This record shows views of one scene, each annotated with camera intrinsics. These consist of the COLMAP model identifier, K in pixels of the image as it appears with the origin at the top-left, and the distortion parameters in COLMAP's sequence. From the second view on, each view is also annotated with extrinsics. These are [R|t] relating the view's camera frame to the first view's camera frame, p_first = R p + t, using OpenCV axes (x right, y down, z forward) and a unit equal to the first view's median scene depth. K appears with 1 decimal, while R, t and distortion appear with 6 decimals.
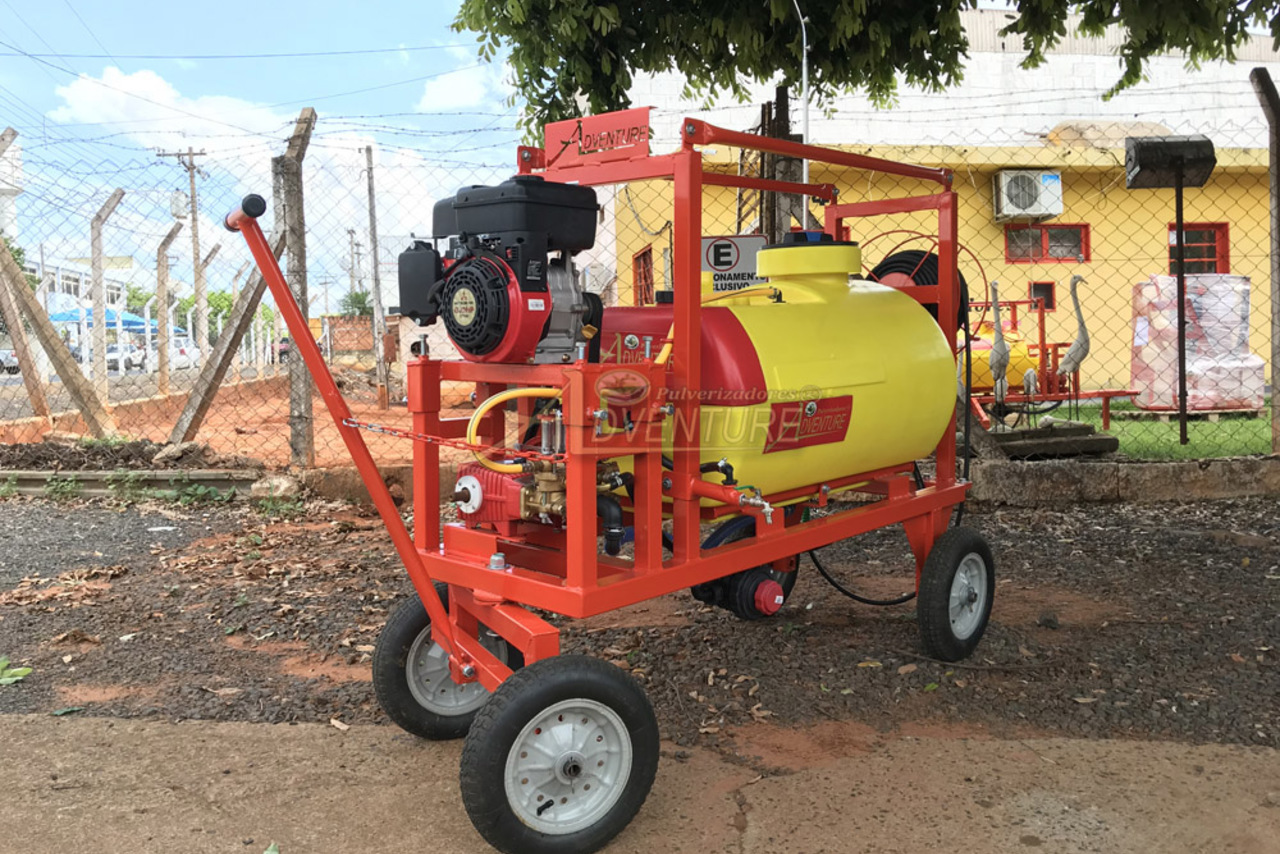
lens RADIAL K [[1070.9, 0, 646.4], [0, 1070.9, 350.3], [0, 0, 1]] dist [-0.011481, 0.015165]
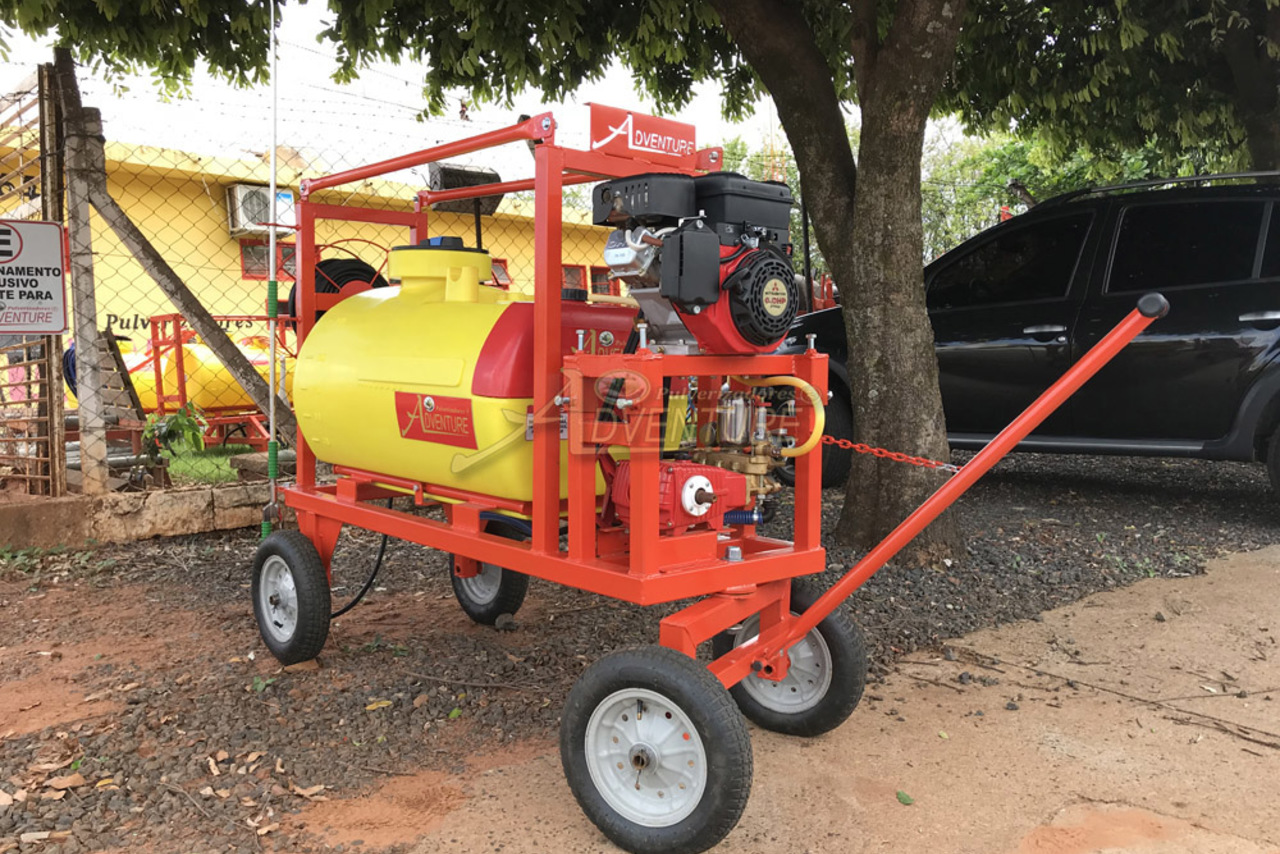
lens RADIAL K [[1057.3, 0, 638.0], [0, 1057.3, 356.4], [0, 0, 1]] dist [0.015086, -0.011073]
pose [[0.733933, 0.004137, 0.679210, -0.104002], [0.006713, 0.999888, -0.013344, 0.007987], [-0.679189, 0.014353, 0.733823, 0.091856]]
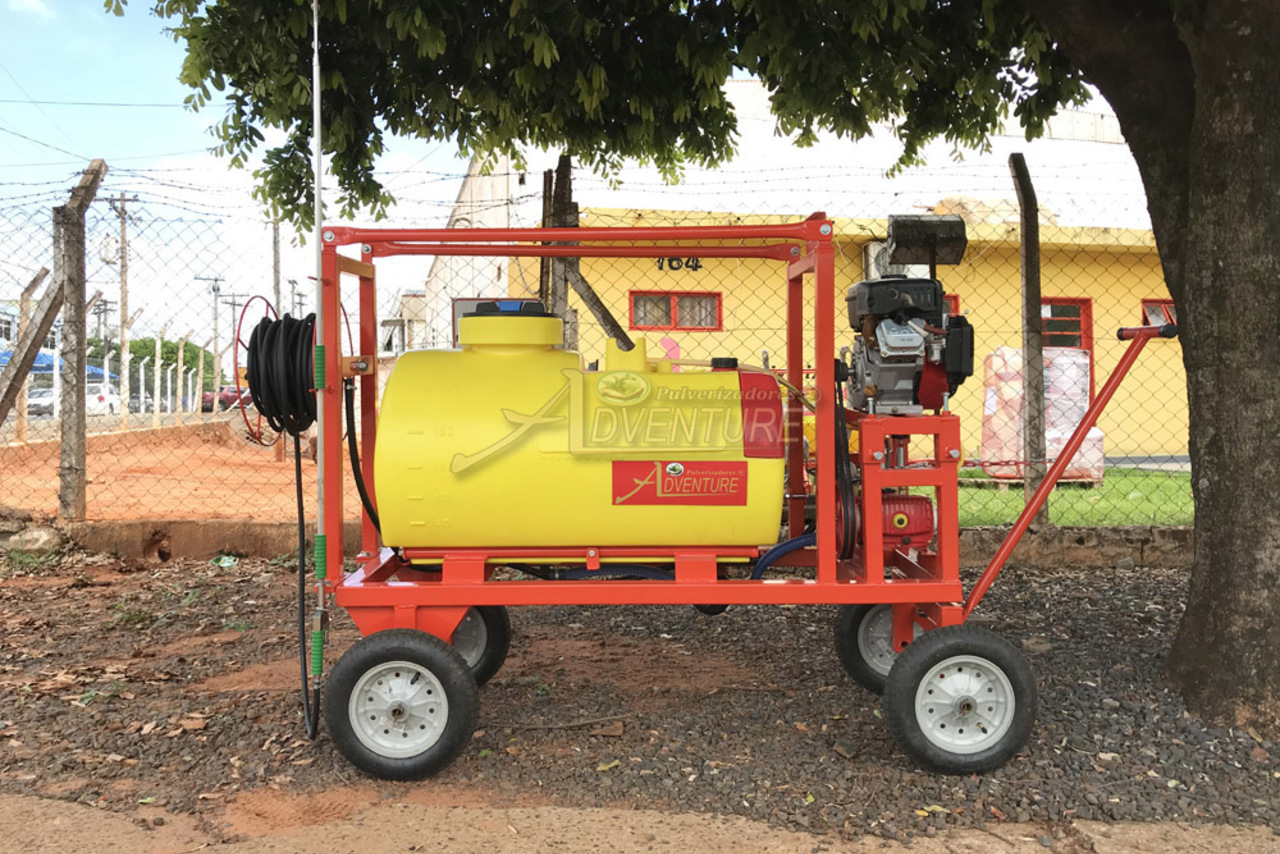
lens RADIAL K [[1057.3, 0, 638.0], [0, 1057.3, 356.4], [0, 0, 1]] dist [0.015086, -0.011073]
pose [[0.998528, 0.025979, 0.047607, 0.152333], [-0.023604, 0.998481, -0.049778, -0.004885], [-0.048828, 0.048581, 0.997625, -0.008328]]
